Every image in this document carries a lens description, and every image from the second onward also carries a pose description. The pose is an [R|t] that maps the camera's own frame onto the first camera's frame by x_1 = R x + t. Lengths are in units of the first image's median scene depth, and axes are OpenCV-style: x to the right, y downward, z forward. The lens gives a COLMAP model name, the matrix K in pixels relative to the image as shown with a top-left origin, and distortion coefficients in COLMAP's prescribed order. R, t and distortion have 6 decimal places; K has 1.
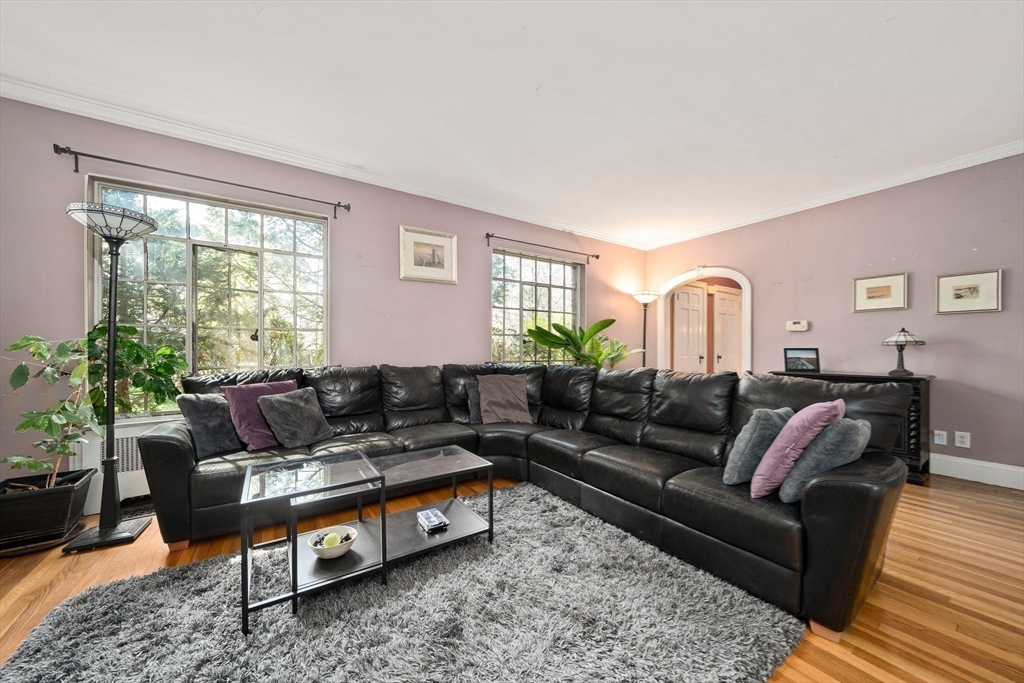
lens RADIAL K [[360.2, 0, 513.3], [0, 360.2, 351.7], [0, 0, 1]] dist [0.000193, 0.000000]
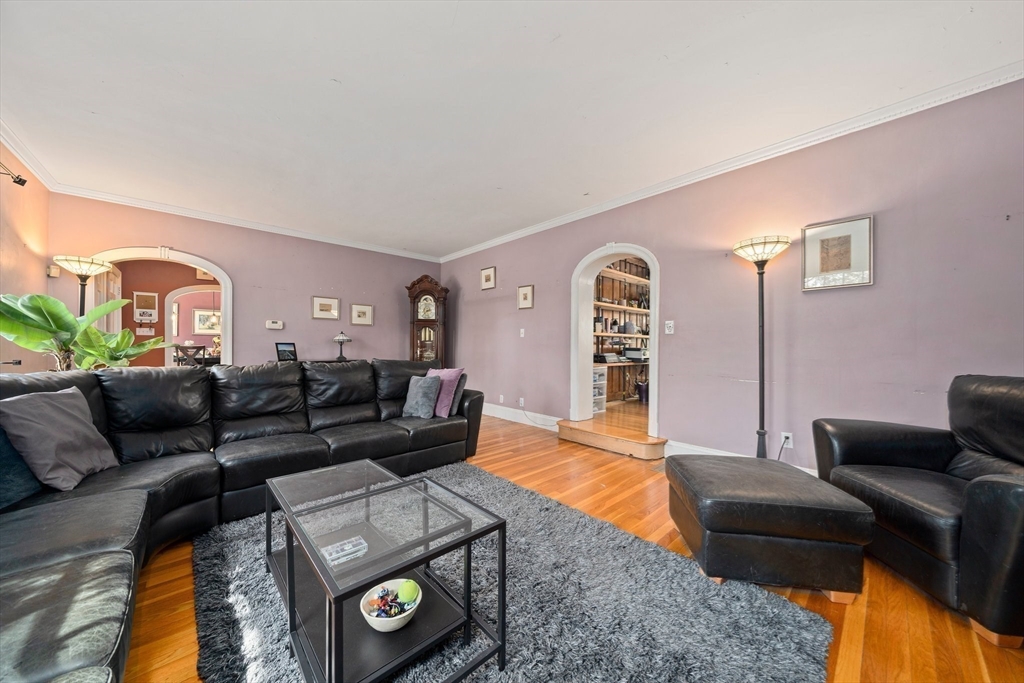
lens RADIAL K [[354.5, 0, 512.0], [0, 354.5, 341.5], [0, 0, 1]] dist [-0.000070, -0.000016]
pose [[-0.150808, 0.009743, 0.988515, -0.664774], [-0.000373, 0.999951, -0.009912, -0.003003], [-0.988563, -0.001864, -0.150796, 0.461365]]
